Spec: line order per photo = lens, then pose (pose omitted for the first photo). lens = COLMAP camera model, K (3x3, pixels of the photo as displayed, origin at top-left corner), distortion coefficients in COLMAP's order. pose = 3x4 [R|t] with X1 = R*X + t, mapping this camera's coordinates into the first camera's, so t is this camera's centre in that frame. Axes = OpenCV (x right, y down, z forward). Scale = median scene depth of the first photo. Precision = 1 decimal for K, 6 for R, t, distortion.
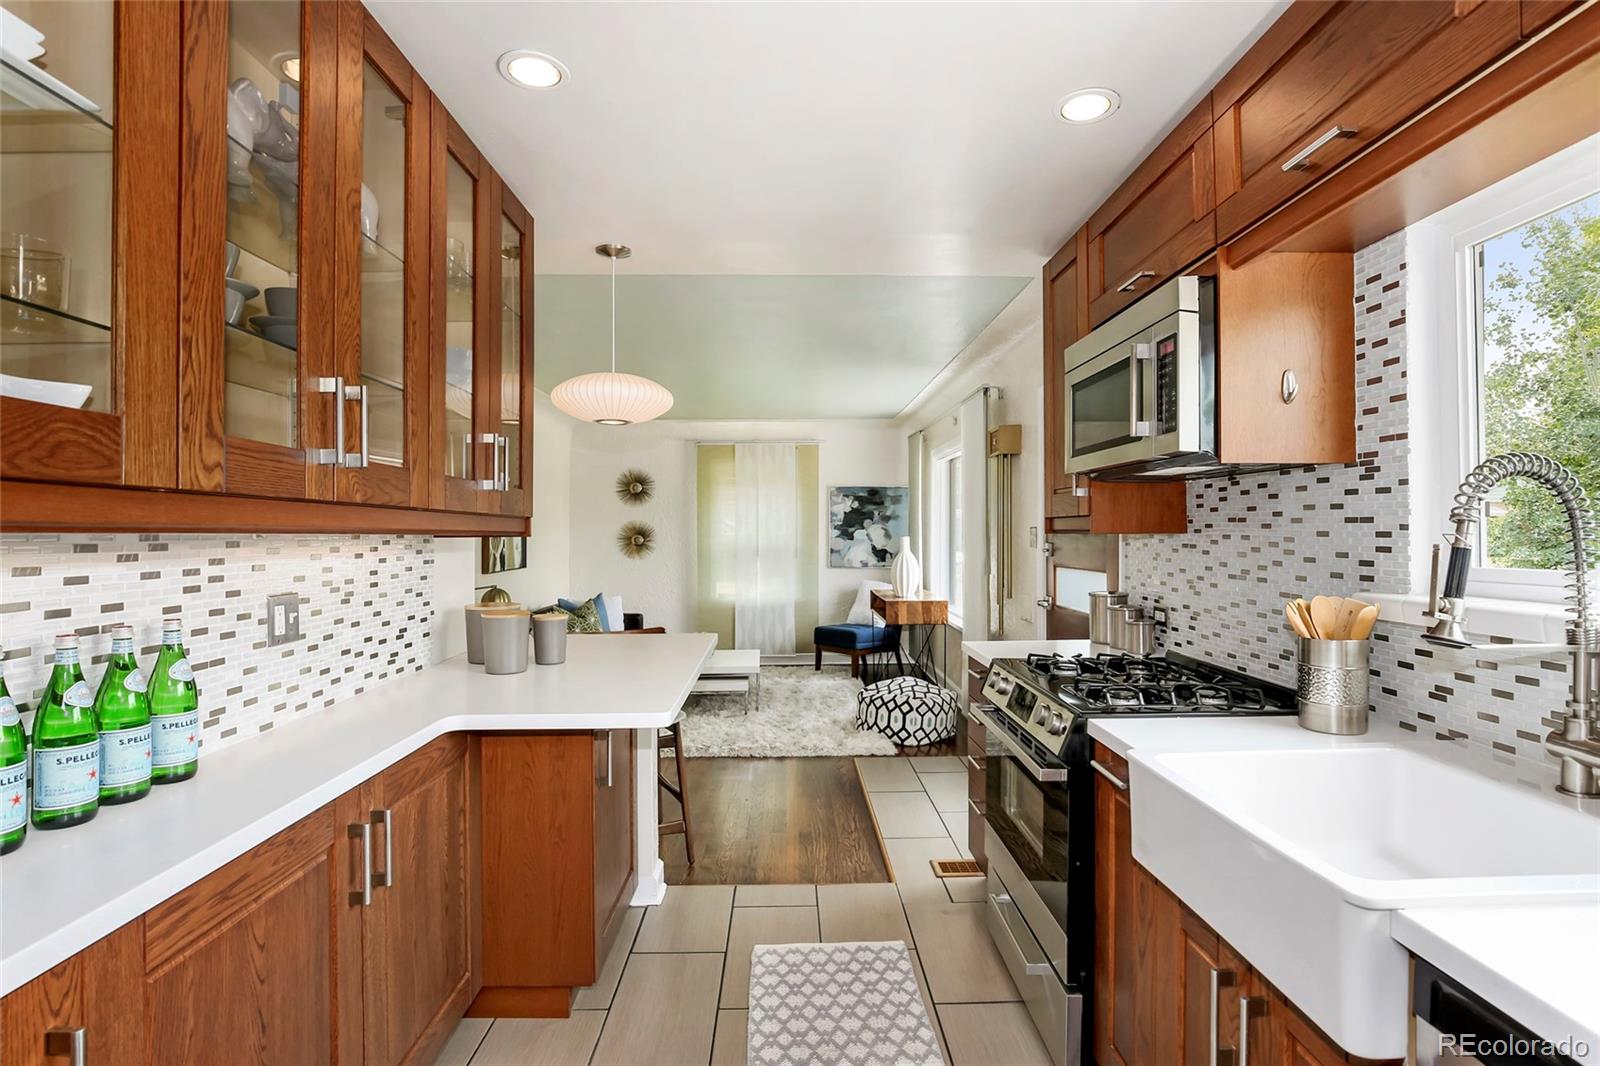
lens RADIAL K [[797.5, 0, 808.7], [0, 797.5, 535.3], [0, 0, 1]] dist [-0.023130, 0.000019]
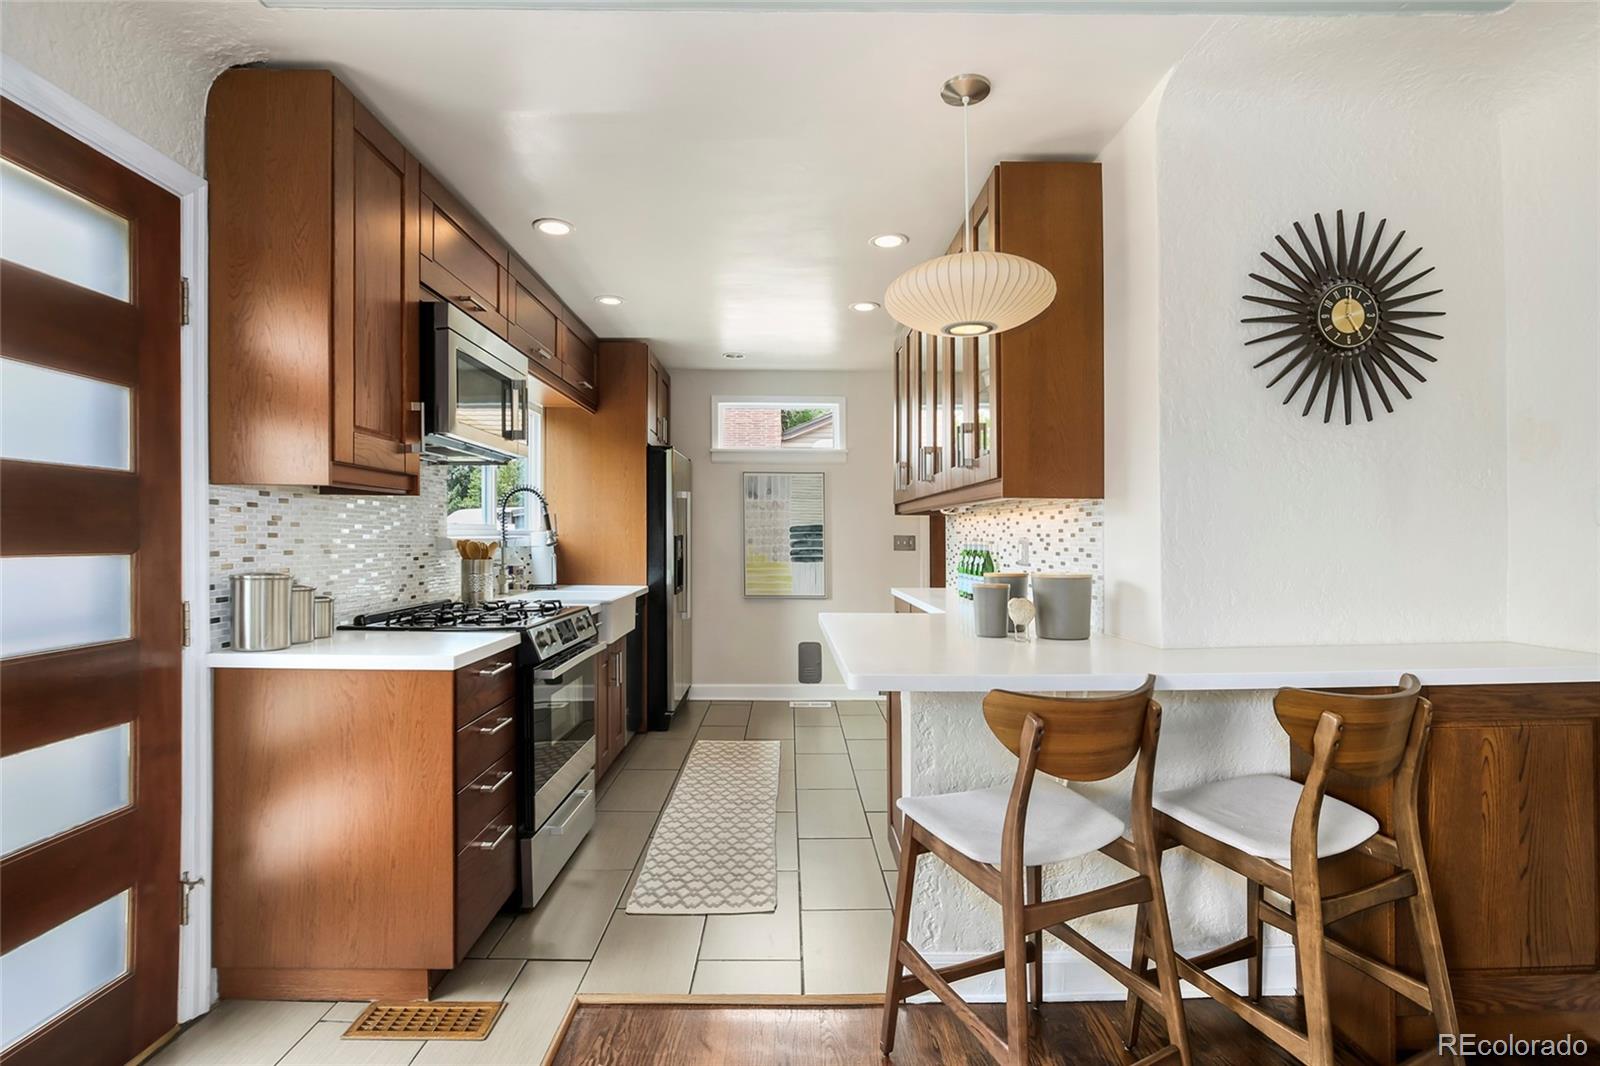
lens RADIAL K [[742.1, 0, 845.3], [0, 742.1, 532.6], [0, 0, 1]] dist [-0.011763, 0.000192]
pose [[-0.999472, 0.001670, -0.032456, -0.051003], [0.001666, 0.999999, 0.000166, 0.018097], [0.032456, 0.000112, -0.999473, 0.781576]]
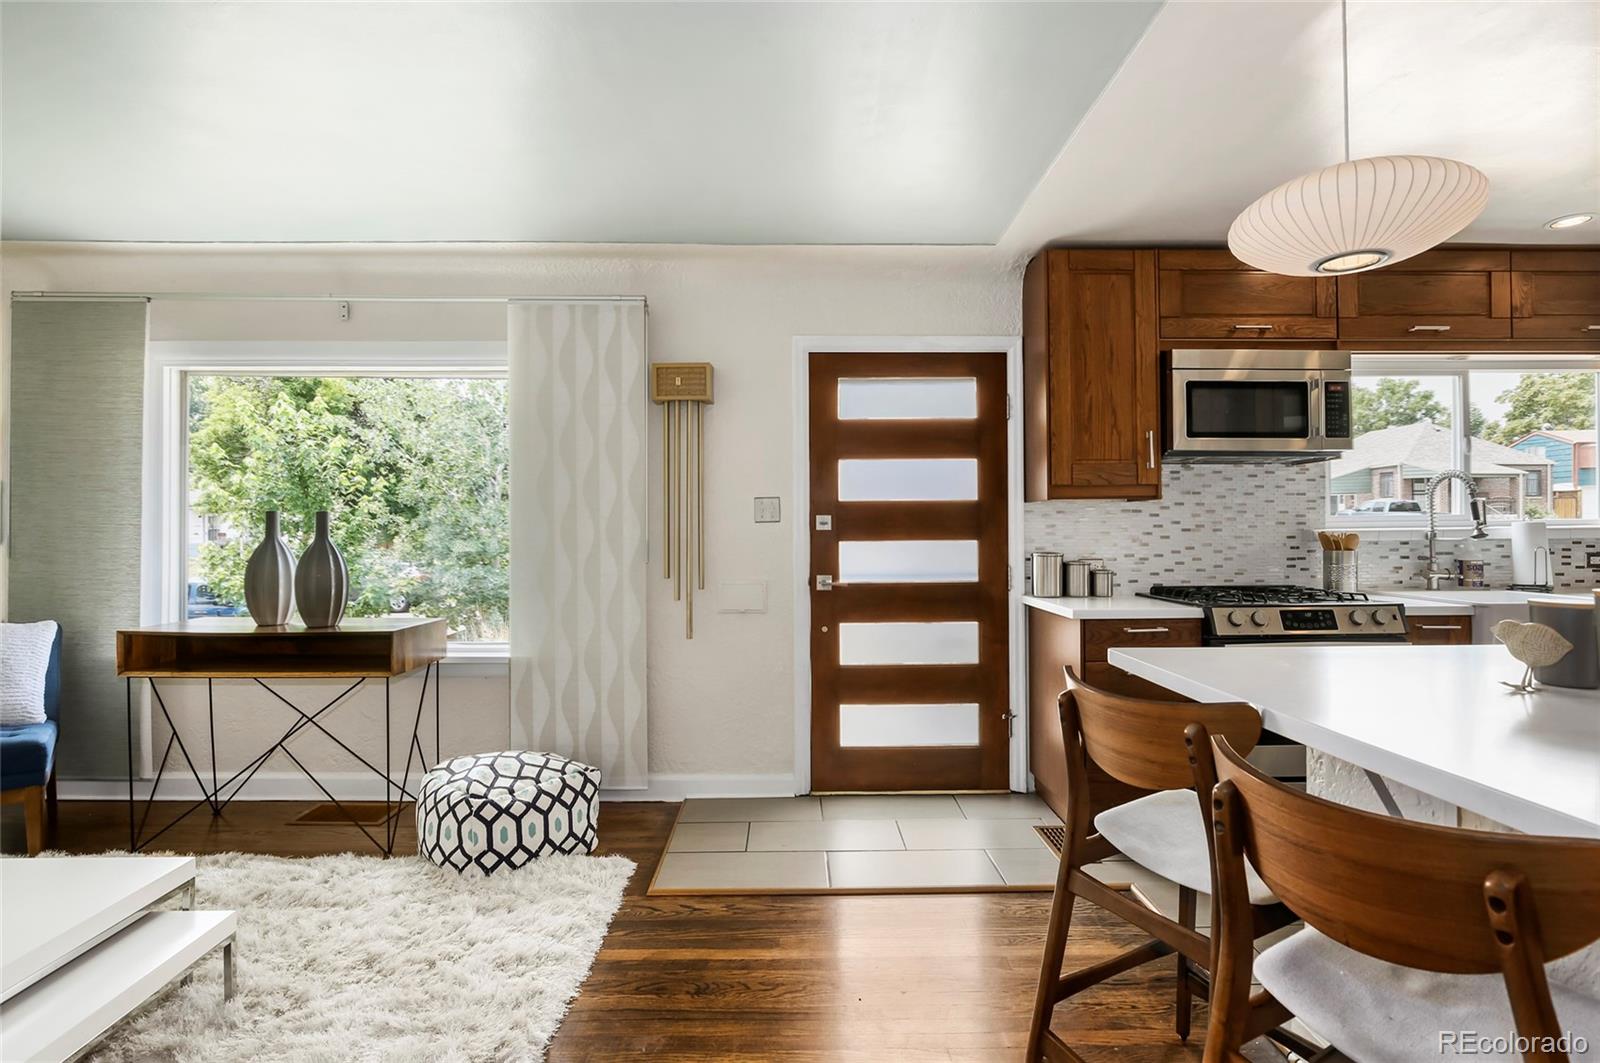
lens RADIAL K [[797.5, 0, 808.7], [0, 797.5, 533.8], [0, 0, 1]] dist [-0.023130, 0.000019]
pose [[0.002672, 0.000646, 0.999996, -0.368369], [0.010414, 0.999946, -0.000674, 0.019732], [-0.999942, 0.010416, 0.002665, 0.641980]]
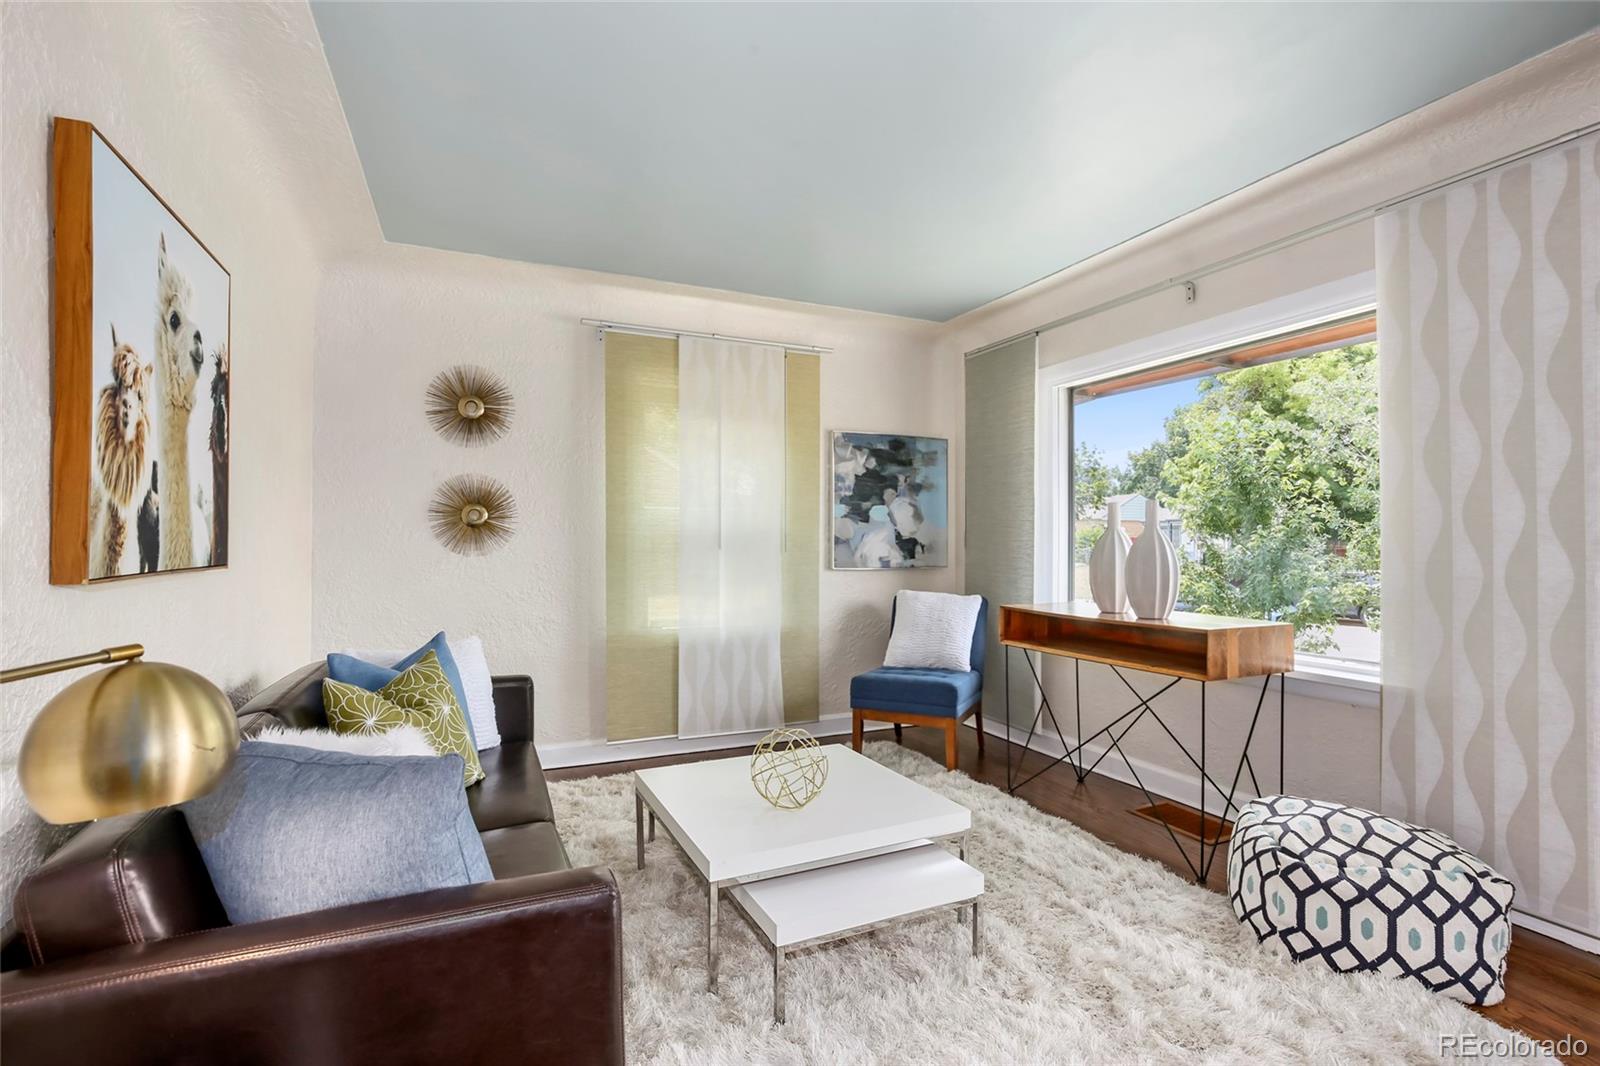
lens RADIAL K [[739.3, 0, 800.0], [0, 739.3, 533.0], [0, 0, 1]] dist [-0.017609, 0.000792]
pose [[0.920526, 0.010957, 0.390528, -0.251350], [-0.001806, 0.999715, -0.023791, 0.032784], [-0.390677, 0.021195, 0.920284, 0.618468]]
